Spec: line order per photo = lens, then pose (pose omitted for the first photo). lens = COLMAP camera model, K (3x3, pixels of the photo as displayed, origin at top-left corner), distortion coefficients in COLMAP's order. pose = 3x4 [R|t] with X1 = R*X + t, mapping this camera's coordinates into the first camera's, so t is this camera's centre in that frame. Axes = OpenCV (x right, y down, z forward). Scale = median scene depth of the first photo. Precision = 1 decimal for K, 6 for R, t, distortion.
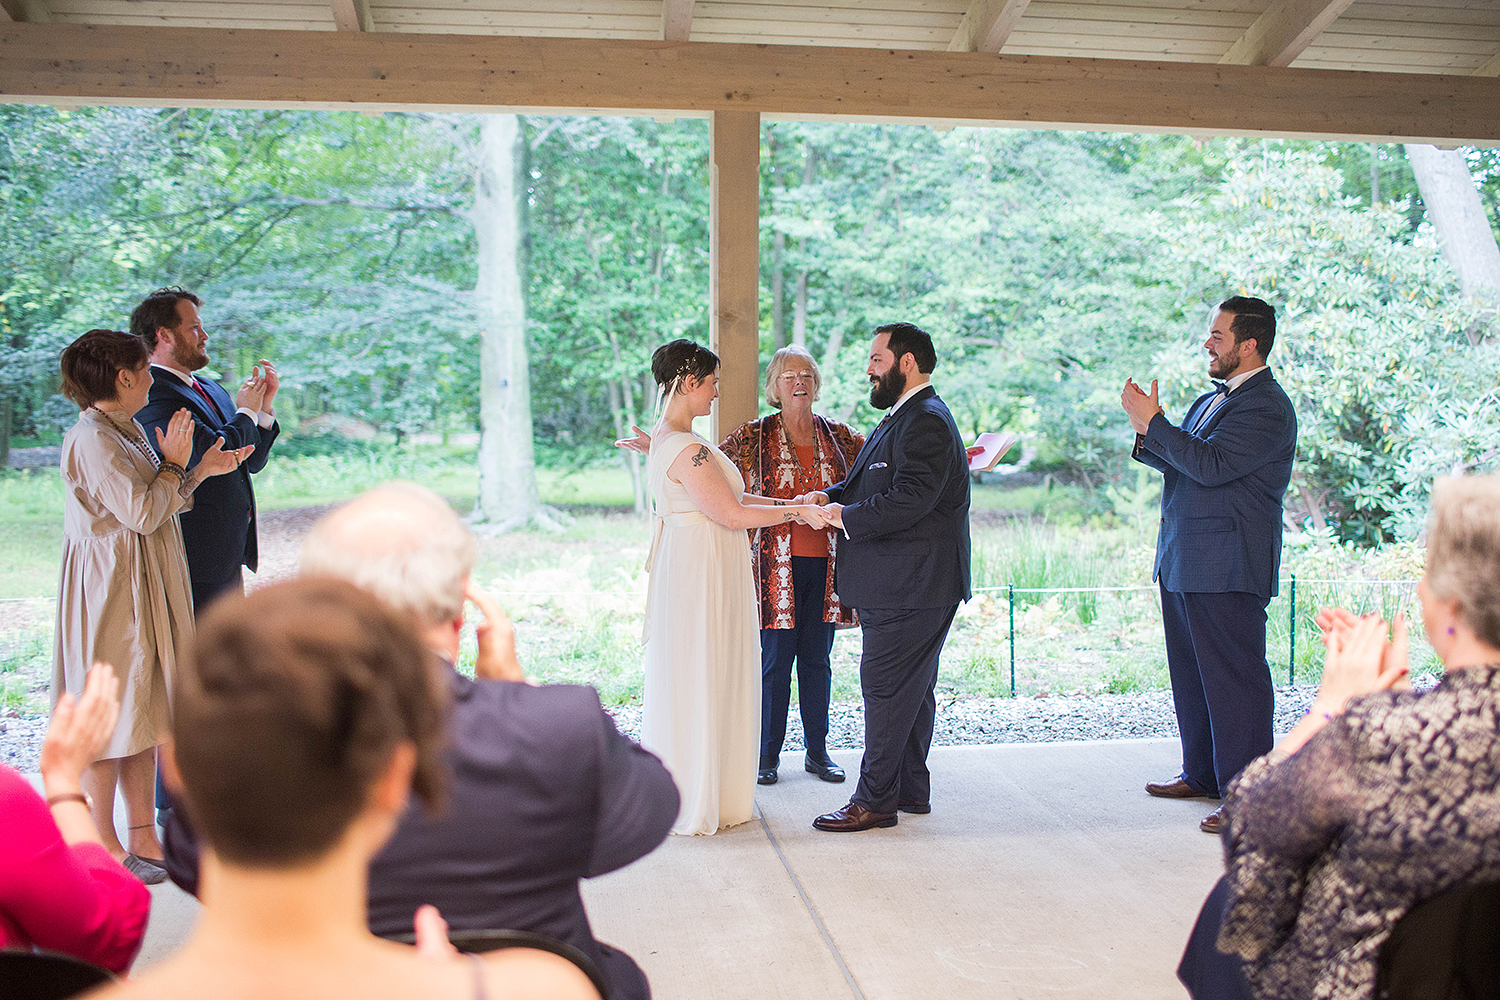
lens RADIAL K [[1839.0, 0, 830.3], [0, 1839.0, 524.6], [0, 0, 1]] dist [-0.088636, 0.064959]
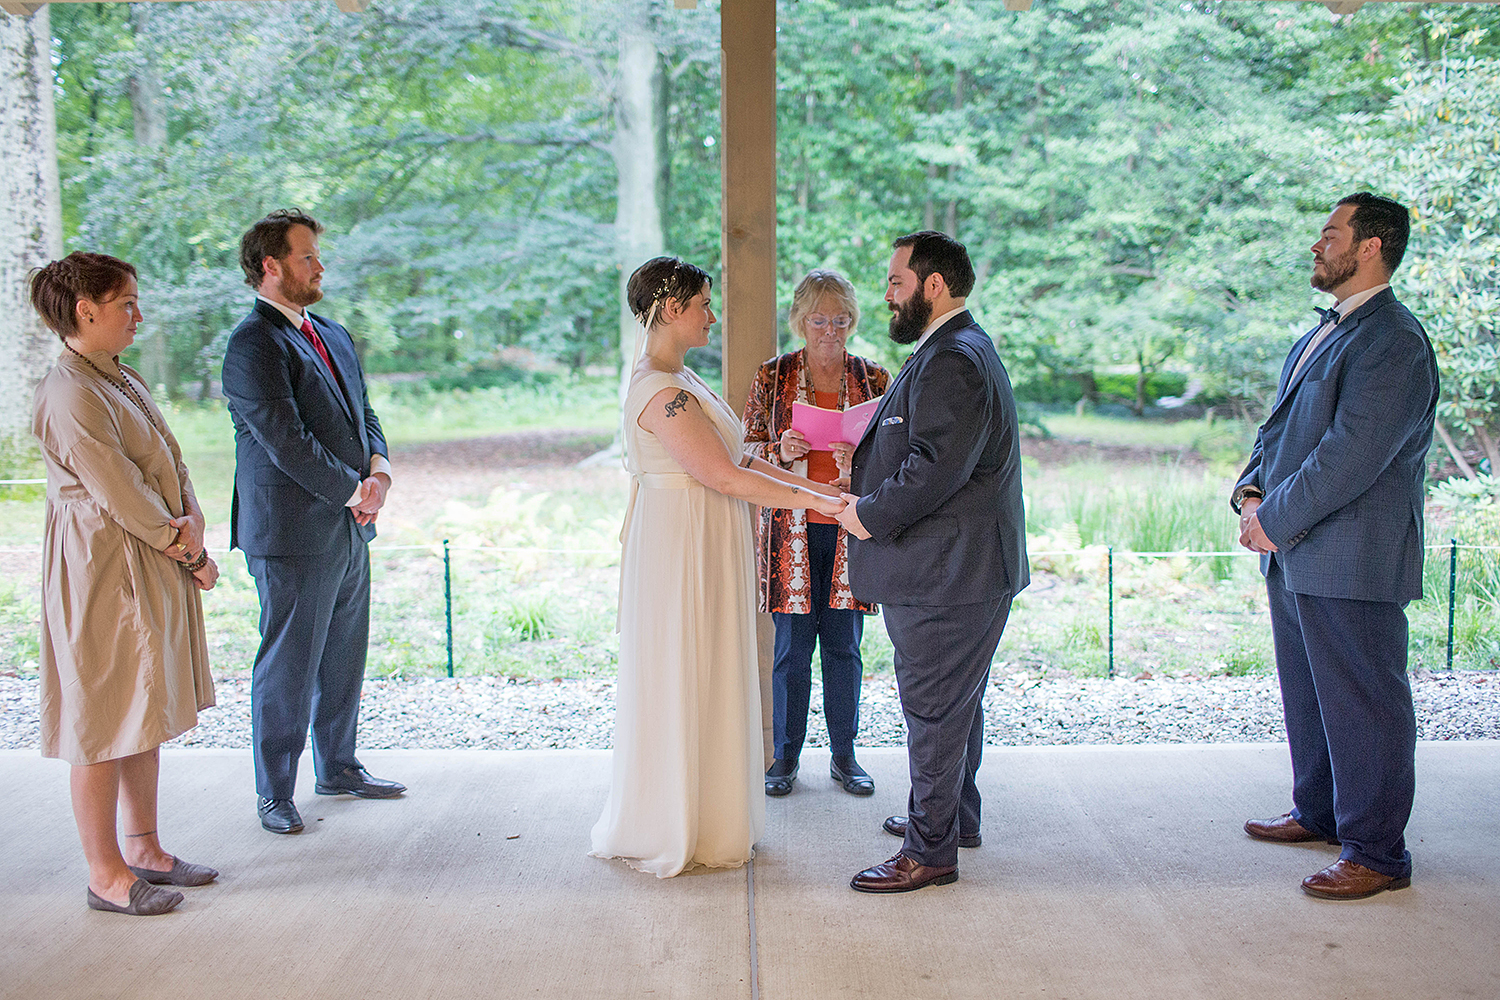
lens RADIAL K [[1693.1, 0, 750.0], [0, 1693.1, 500.0], [0, 0, 1]] dist [-0.107074, 0.163966]
pose [[0.986269, 0.011624, -0.164736, 0.035043], [-0.006526, 0.999484, 0.031453, -0.007453], [0.165016, -0.029946, 0.985836, 0.110840]]
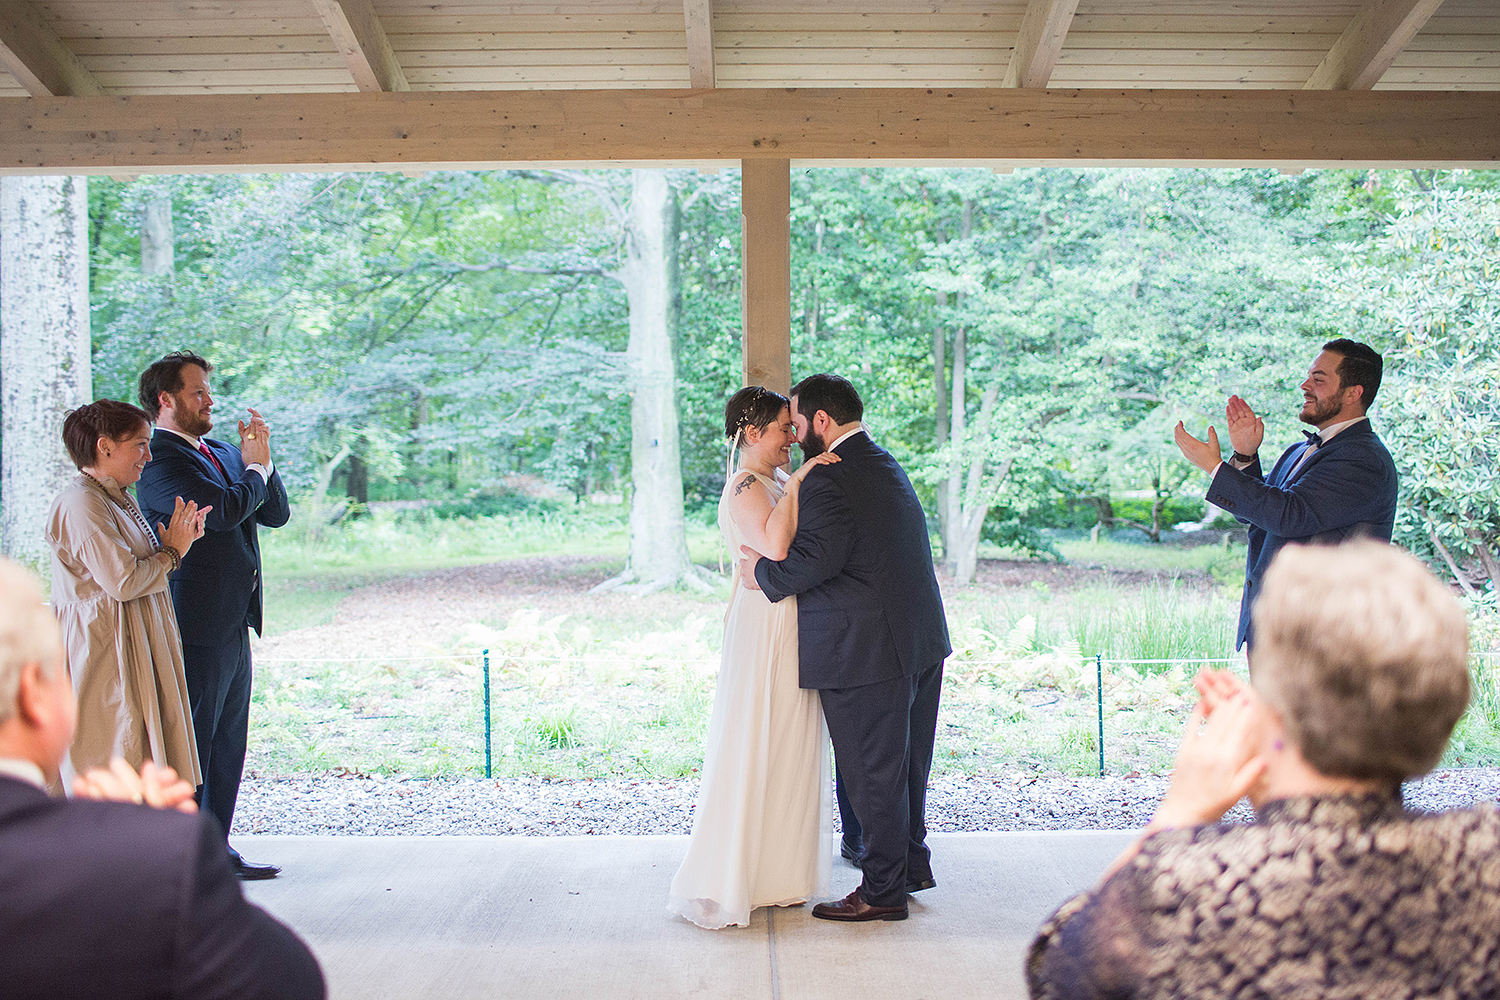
lens RADIAL K [[1821.2, 0, 741.8], [0, 1821.2, 463.5], [0, 0, 1]] dist [-0.088434, 0.058710]
pose [[0.984930, -0.007608, -0.172788, 0.045268], [-0.003585, 0.997919, -0.064373, -0.002426], [0.172918, 0.064022, 0.982853, 0.033353]]
